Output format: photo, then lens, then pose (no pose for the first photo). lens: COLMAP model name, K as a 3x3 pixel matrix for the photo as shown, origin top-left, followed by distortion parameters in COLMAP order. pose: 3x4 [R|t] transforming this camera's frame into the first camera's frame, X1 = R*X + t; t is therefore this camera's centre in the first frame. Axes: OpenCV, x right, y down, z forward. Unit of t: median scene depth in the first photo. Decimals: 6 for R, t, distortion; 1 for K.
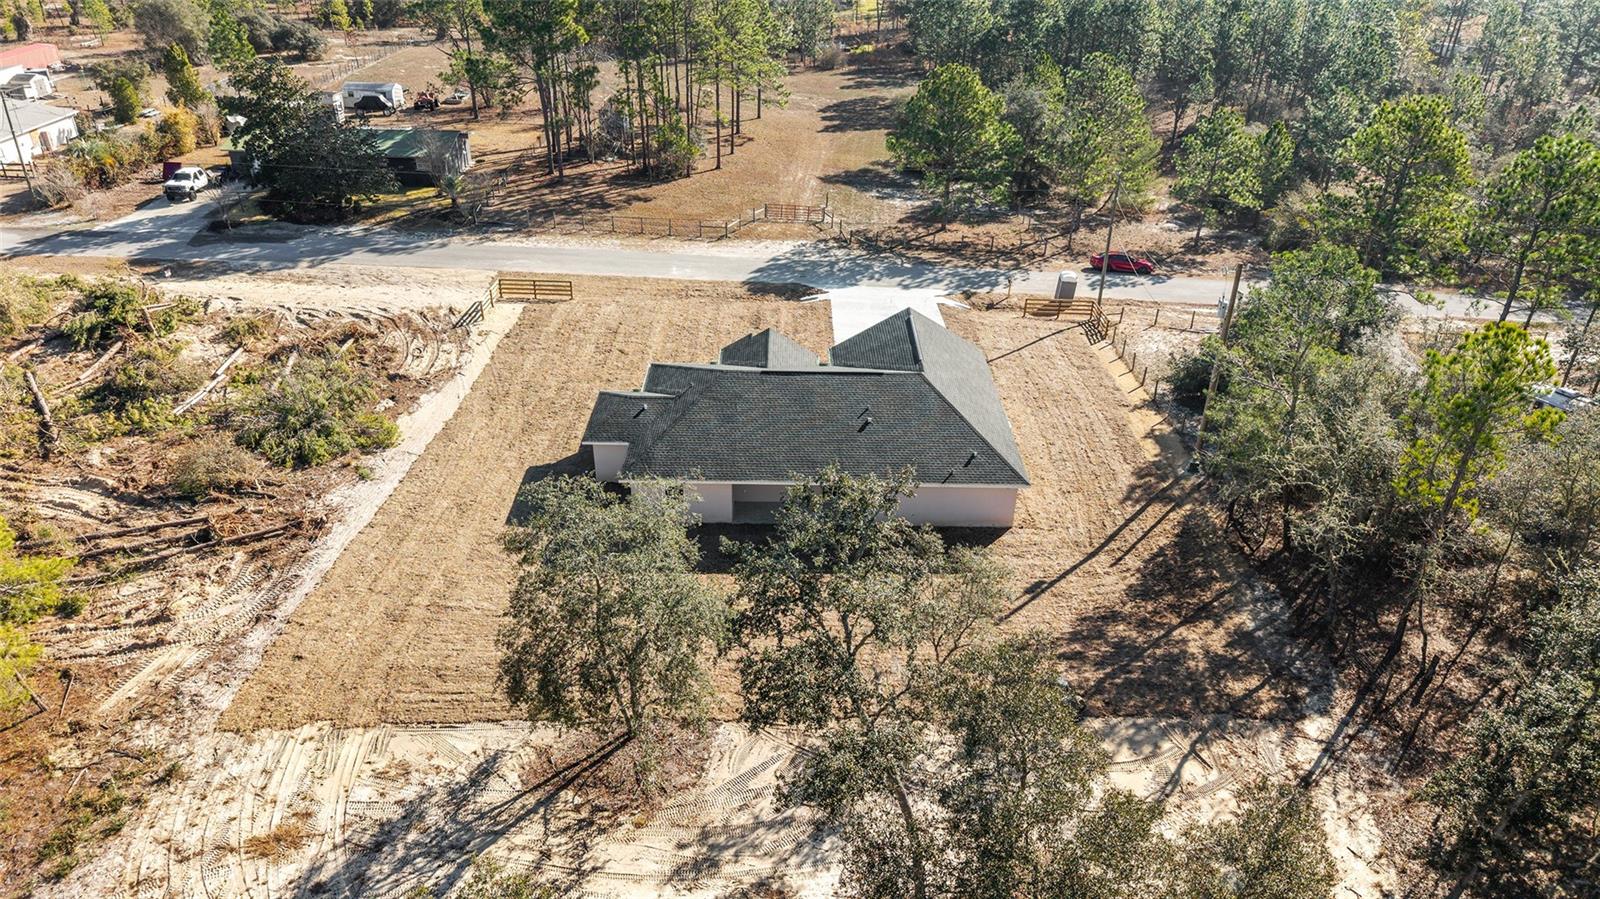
lens RADIAL K [[1076.6, 0, 800.0], [0, 1076.6, 449.5], [0, 0, 1]] dist [0.024123, -0.071452]
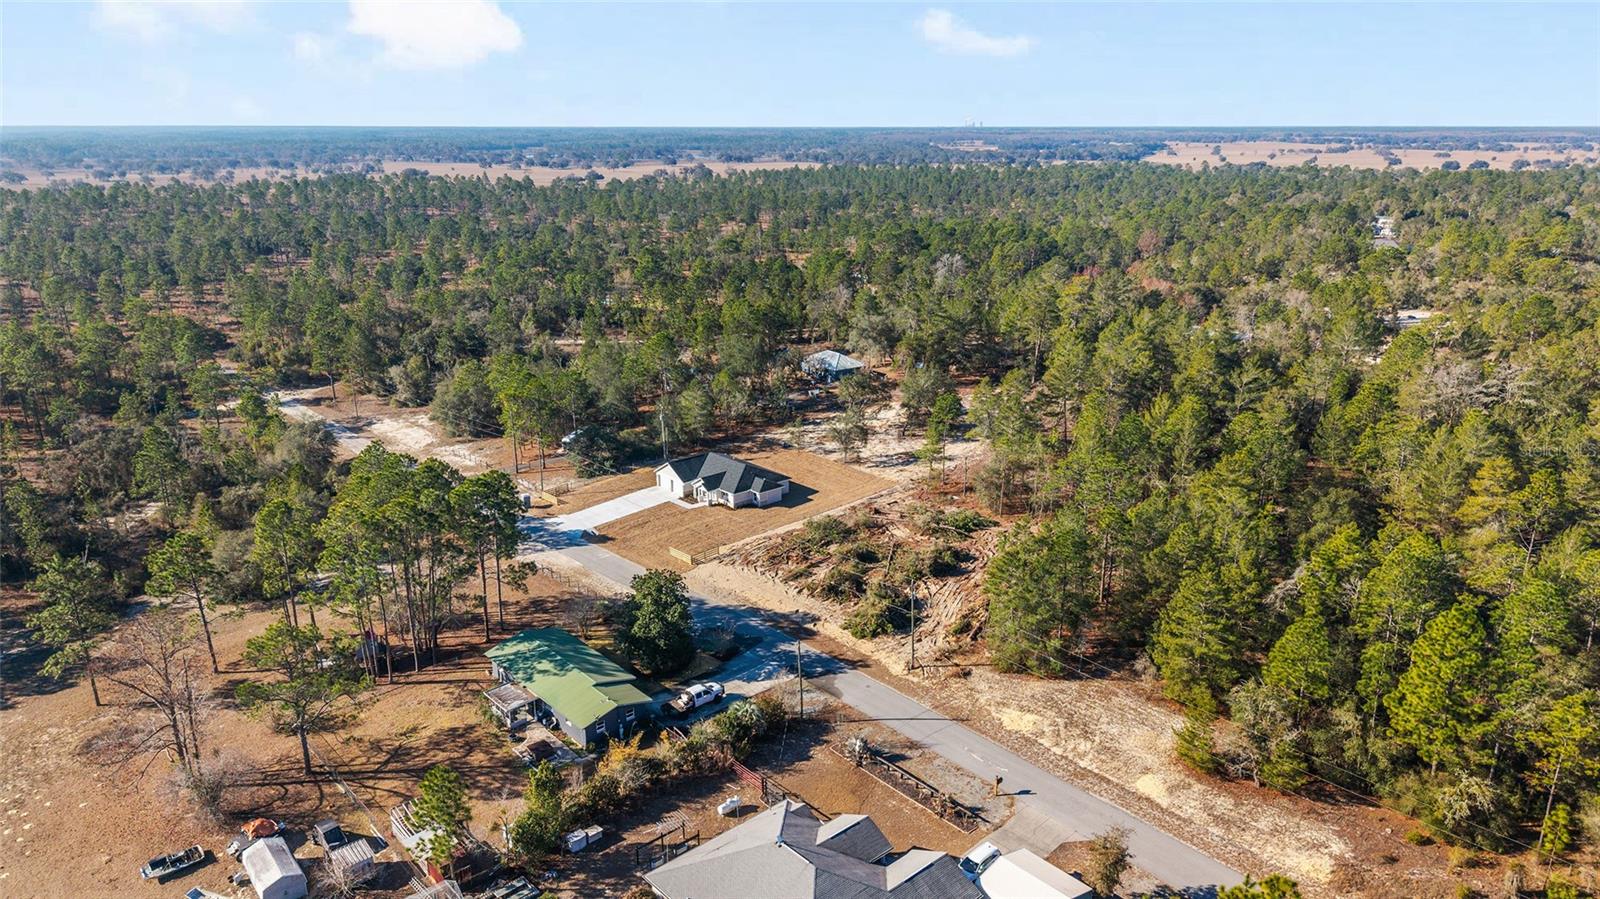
lens RADIAL K [[1083.7, 0, 800.0], [0, 1083.7, 449.5], [0, 0, 1]] dist [0.066770, -0.000554]
pose [[-0.658956, -0.231093, 0.715802, -1.604338], [0.358908, 0.739714, 0.569218, -1.223116], [-0.661031, 0.631997, -0.404498, 1.371031]]
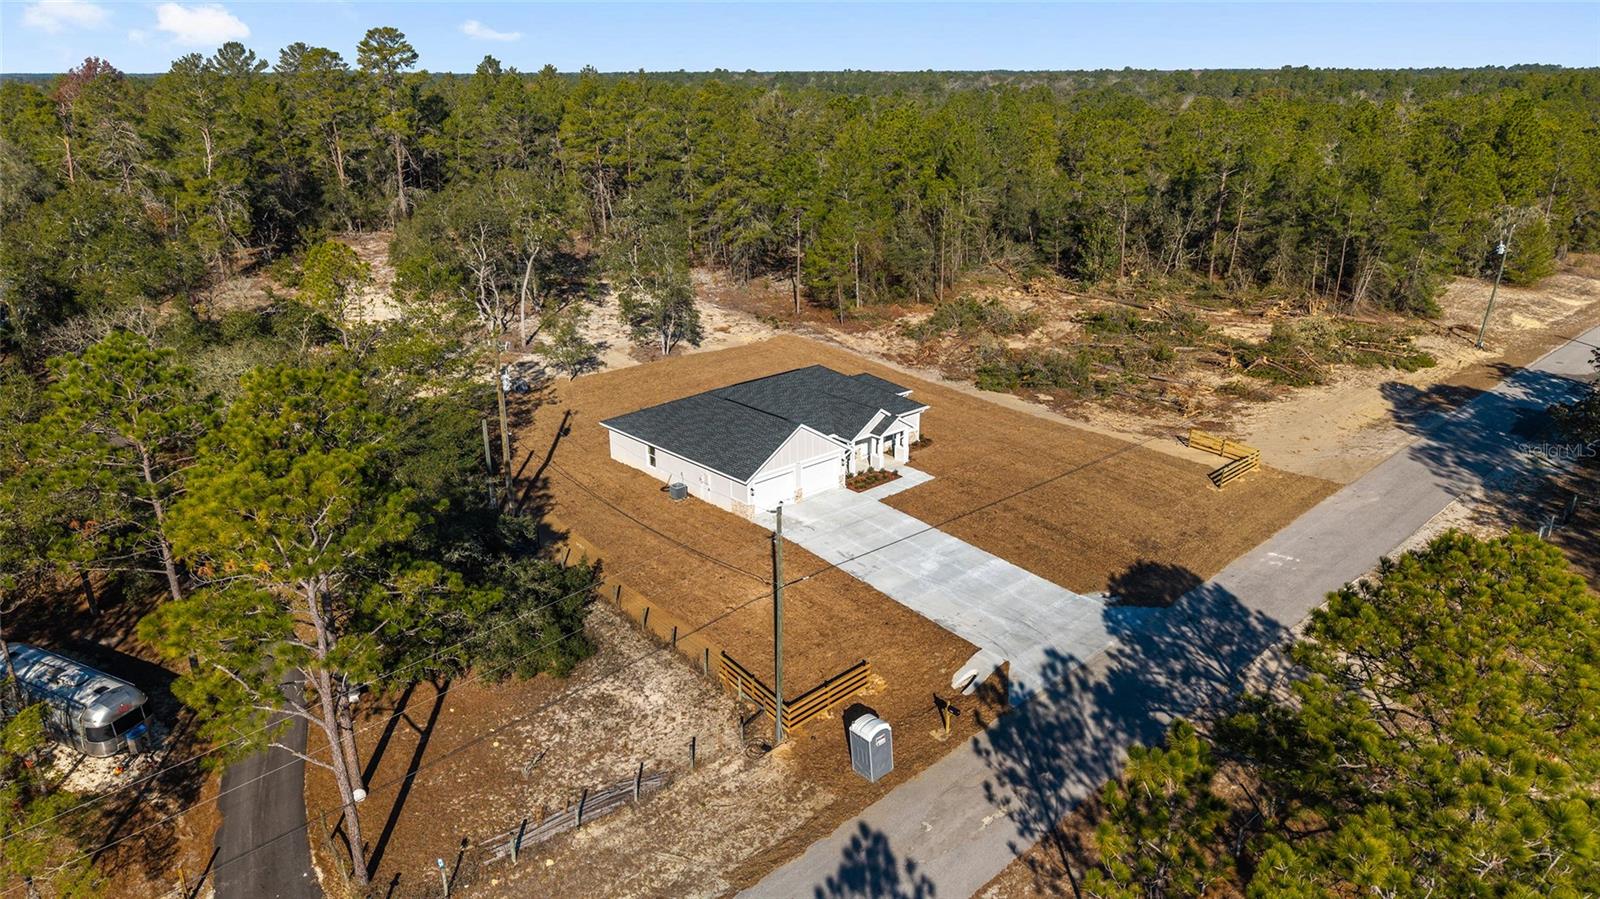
lens RADIAL K [[1070.0, 0, 800.0], [0, 1070.0, 449.5], [0, 0, 1]] dist [0.042091, -0.064160]
pose [[-0.733849, 0.210079, -0.646013, 0.546863], [-0.341134, 0.708410, 0.617886, -0.532409], [0.587446, 0.673812, -0.448201, 1.041858]]
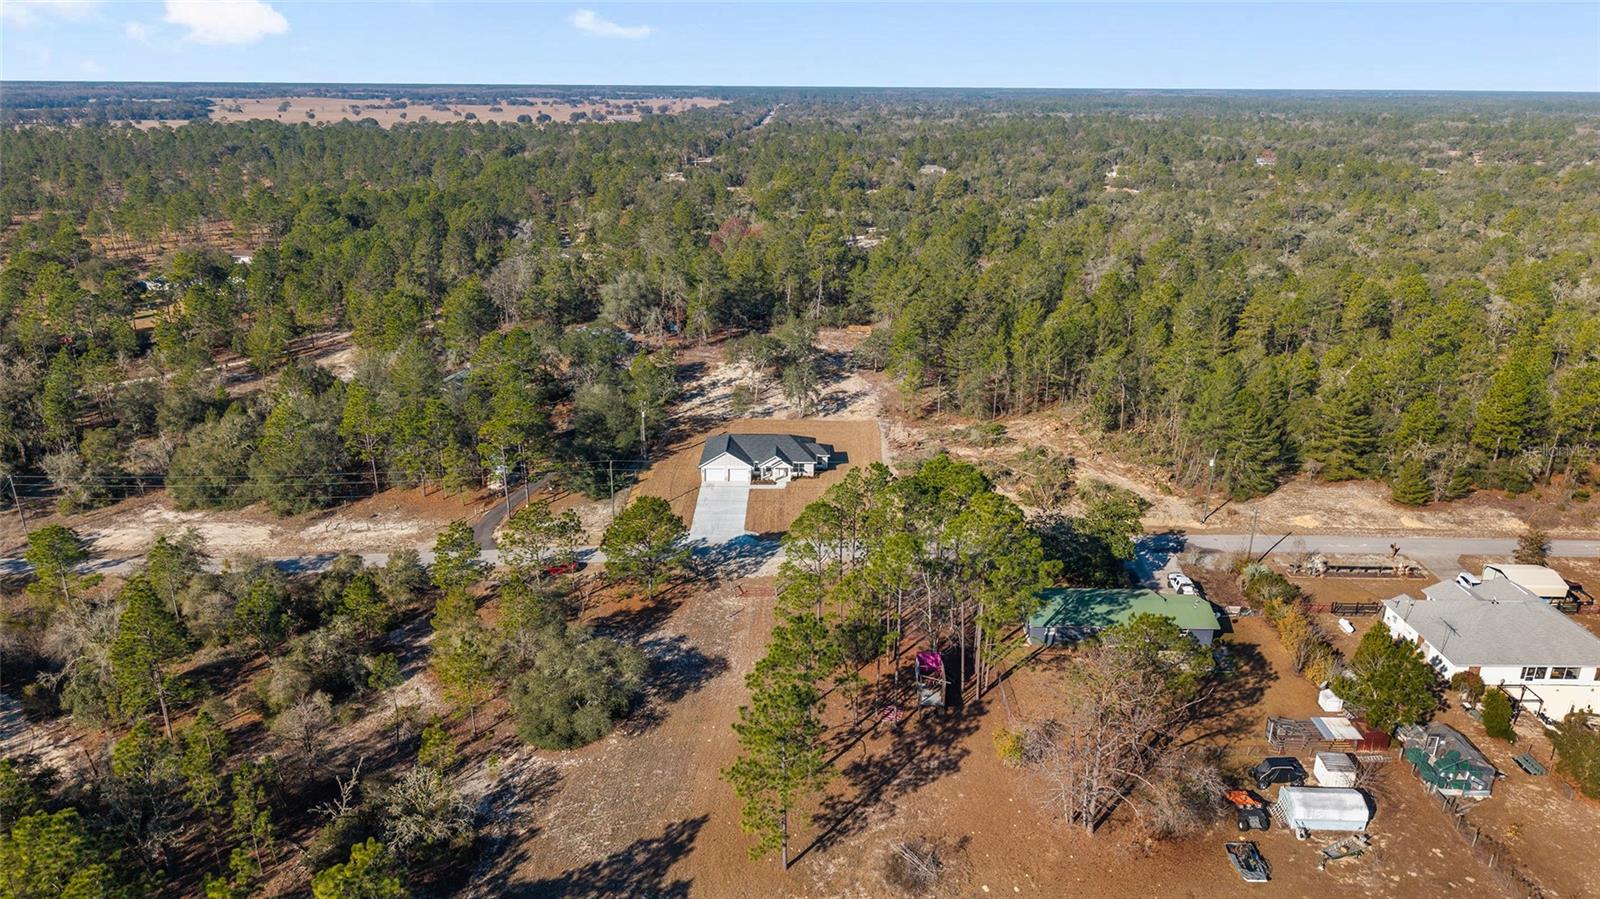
lens RADIAL K [[1041.6, 0, 800.8], [0, 1041.6, 483.3], [0, 0, 1]] dist [0.034097, -0.084743]
pose [[-0.999681, -0.025207, -0.001419, -0.064524], [-0.017352, 0.645186, 0.763829, -1.513184], [-0.018338, 0.763610, -0.645418, 1.972831]]
